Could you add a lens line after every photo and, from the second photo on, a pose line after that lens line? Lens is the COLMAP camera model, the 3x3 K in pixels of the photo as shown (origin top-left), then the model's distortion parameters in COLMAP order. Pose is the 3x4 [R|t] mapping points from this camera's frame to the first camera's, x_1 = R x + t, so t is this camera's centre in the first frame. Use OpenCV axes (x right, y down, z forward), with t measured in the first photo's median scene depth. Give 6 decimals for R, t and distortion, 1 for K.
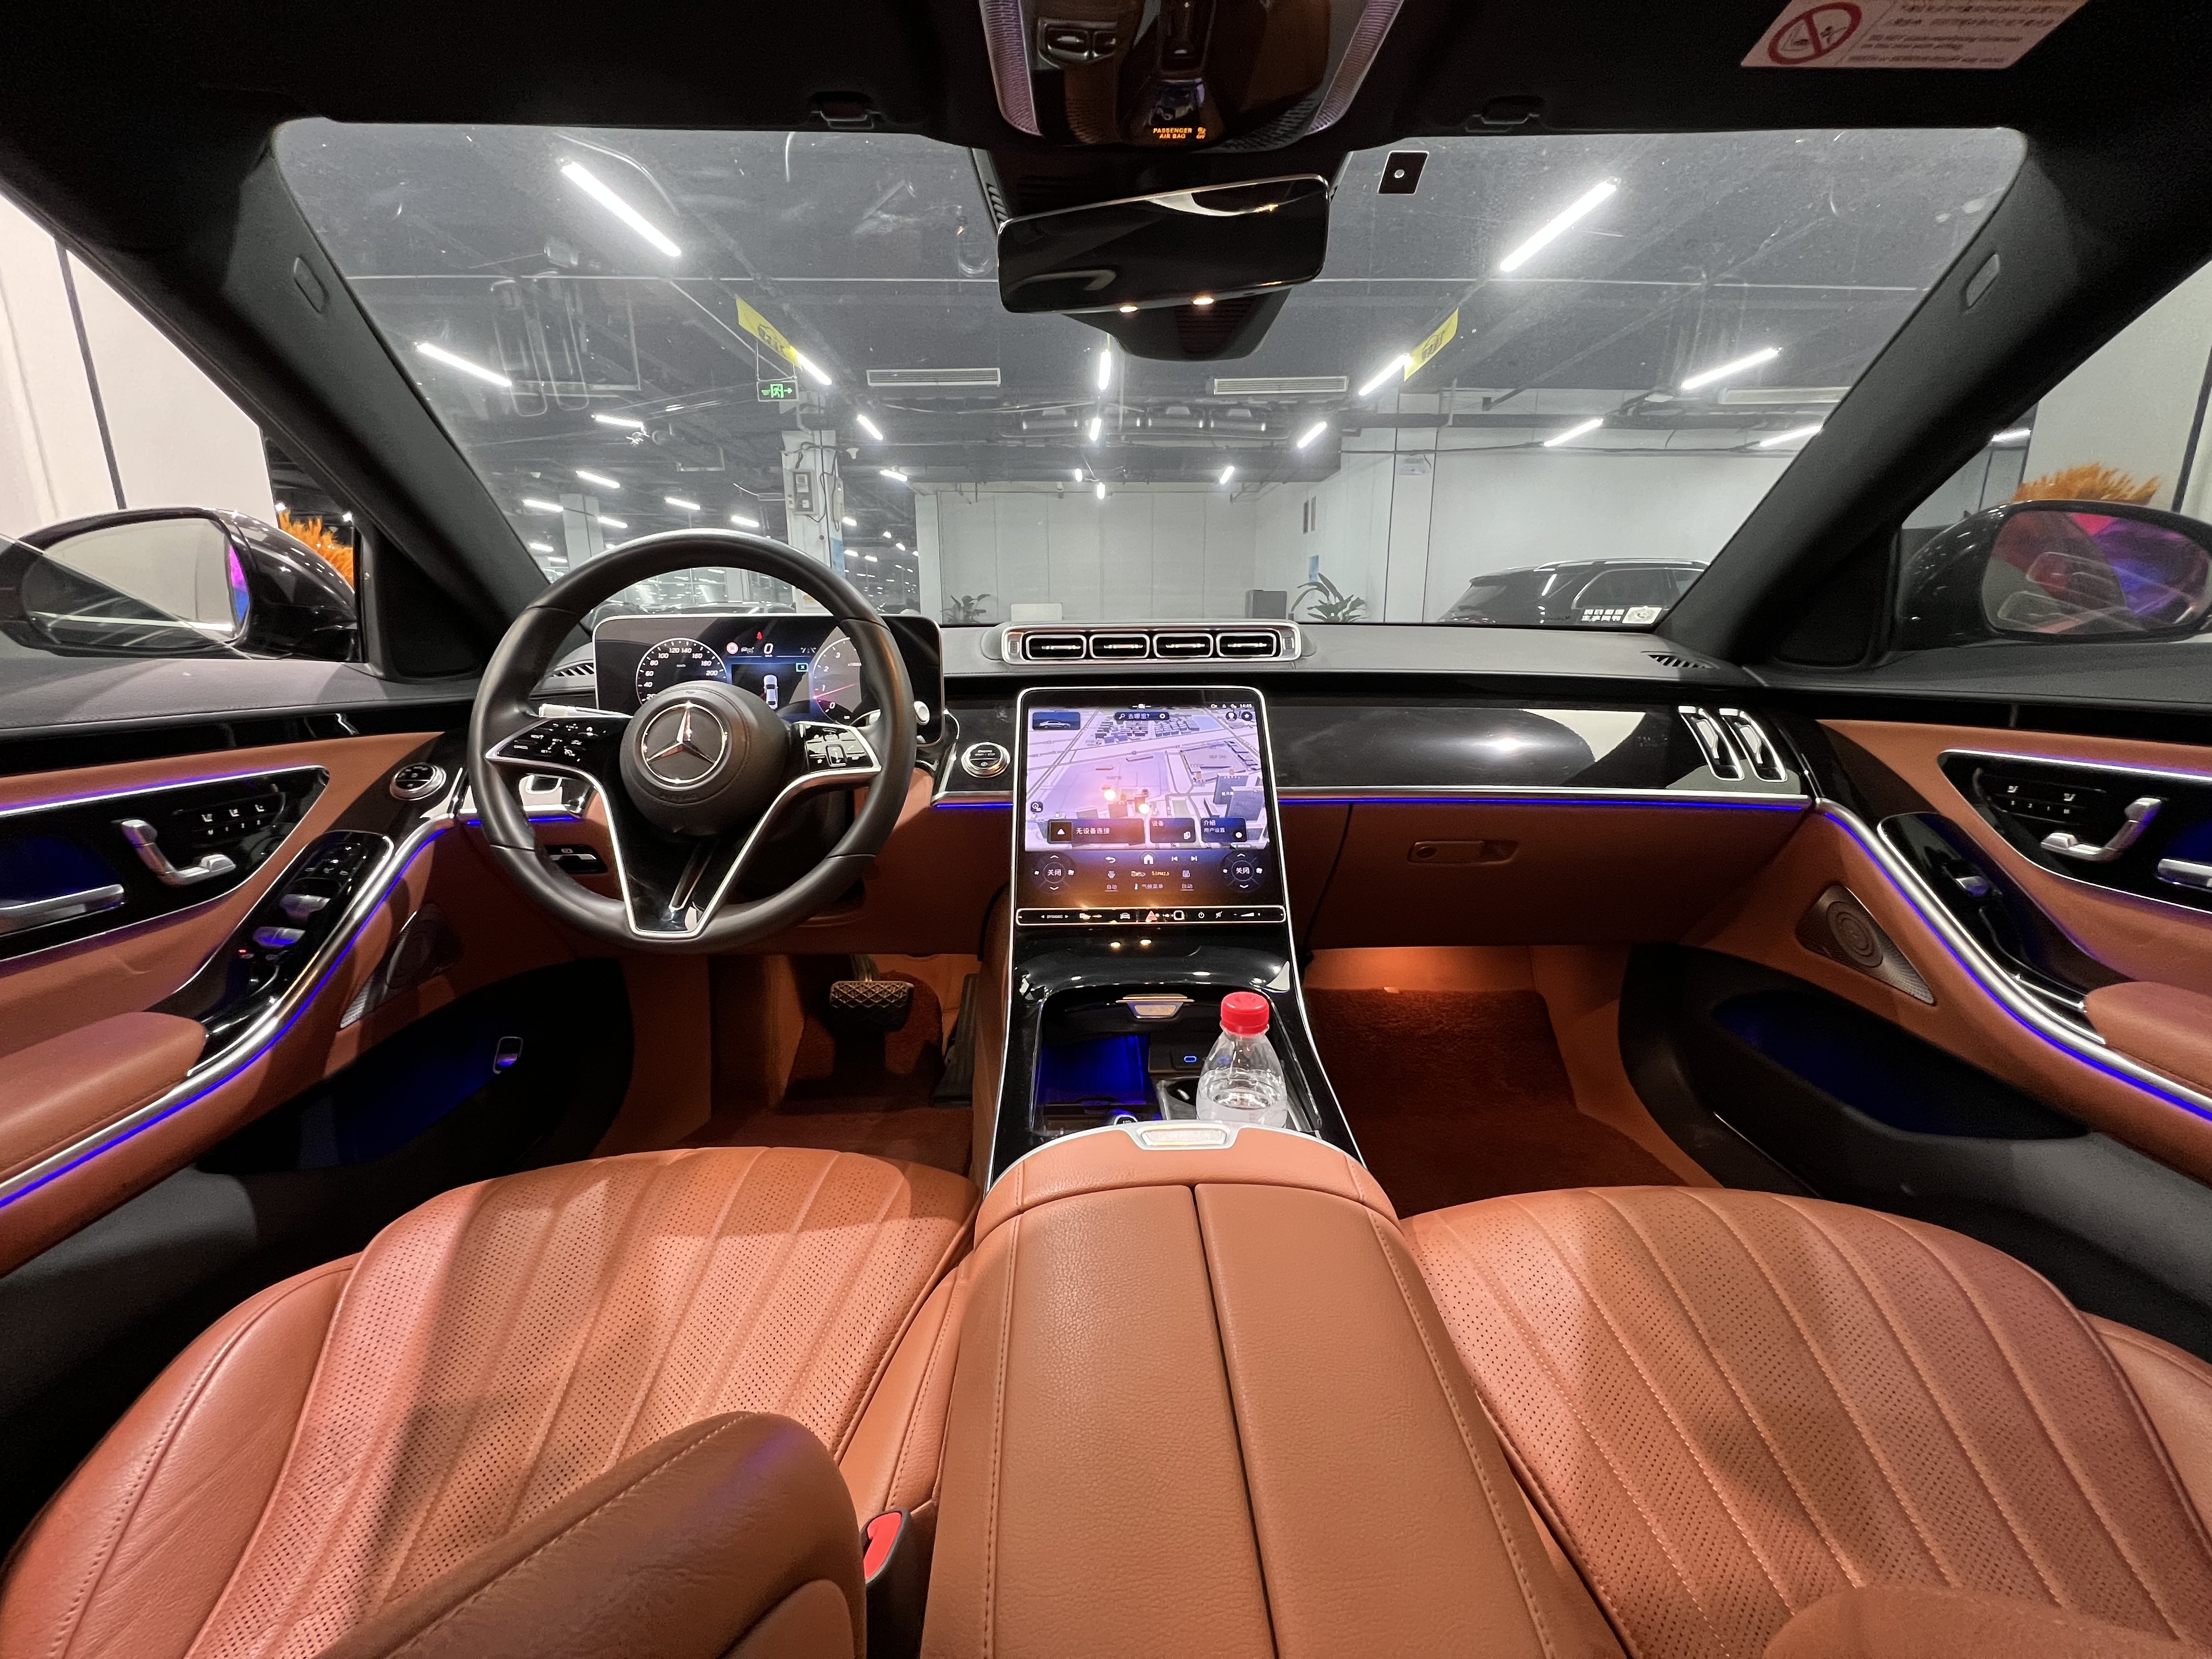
lens RADIAL K [[894.6, 0, 1105.2], [0, 894.6, 830.3], [0, 0, 1]] dist [-0.000357, -0.000082]
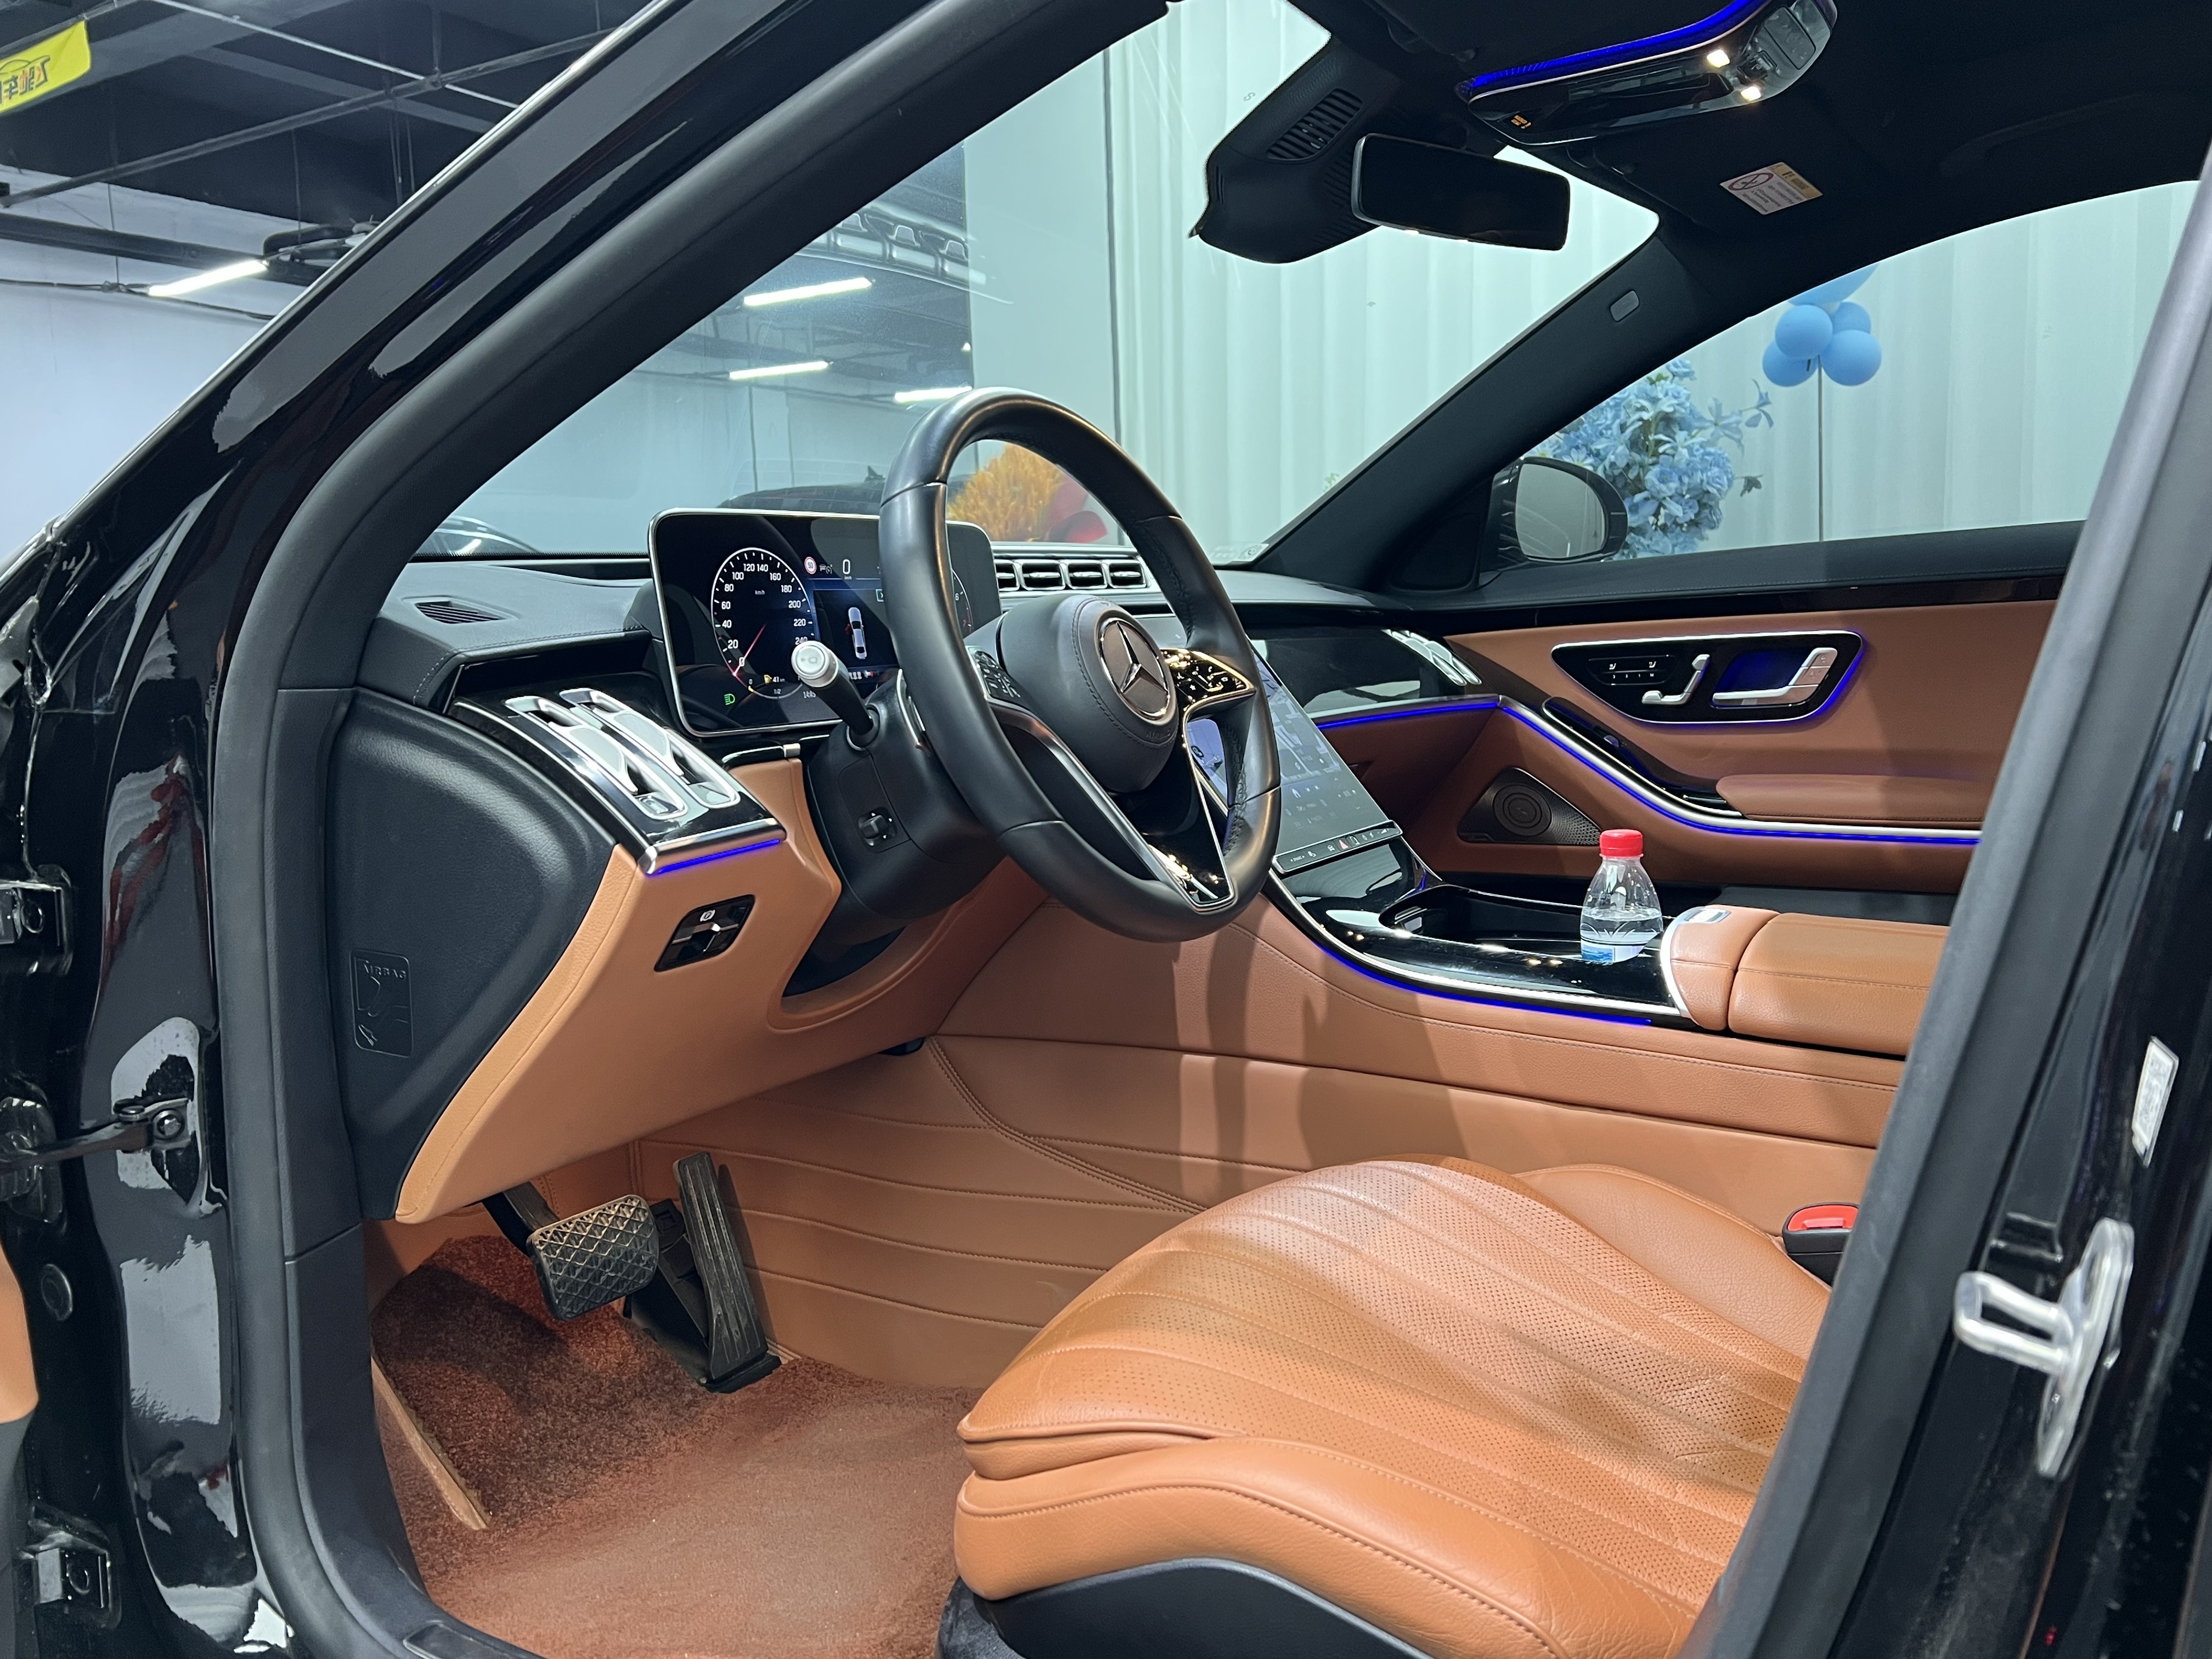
lens RADIAL K [[1727.9, 0, 1104.5], [0, 1727.9, 829.6], [0, 0, 1]] dist [0.004579, 0.000426]
pose [[0.534424, -0.119481, 0.836729, -1.342145], [0.221325, 0.975198, -0.002108, 0.024534], [-0.815724, 0.186316, 0.547613, 0.206847]]
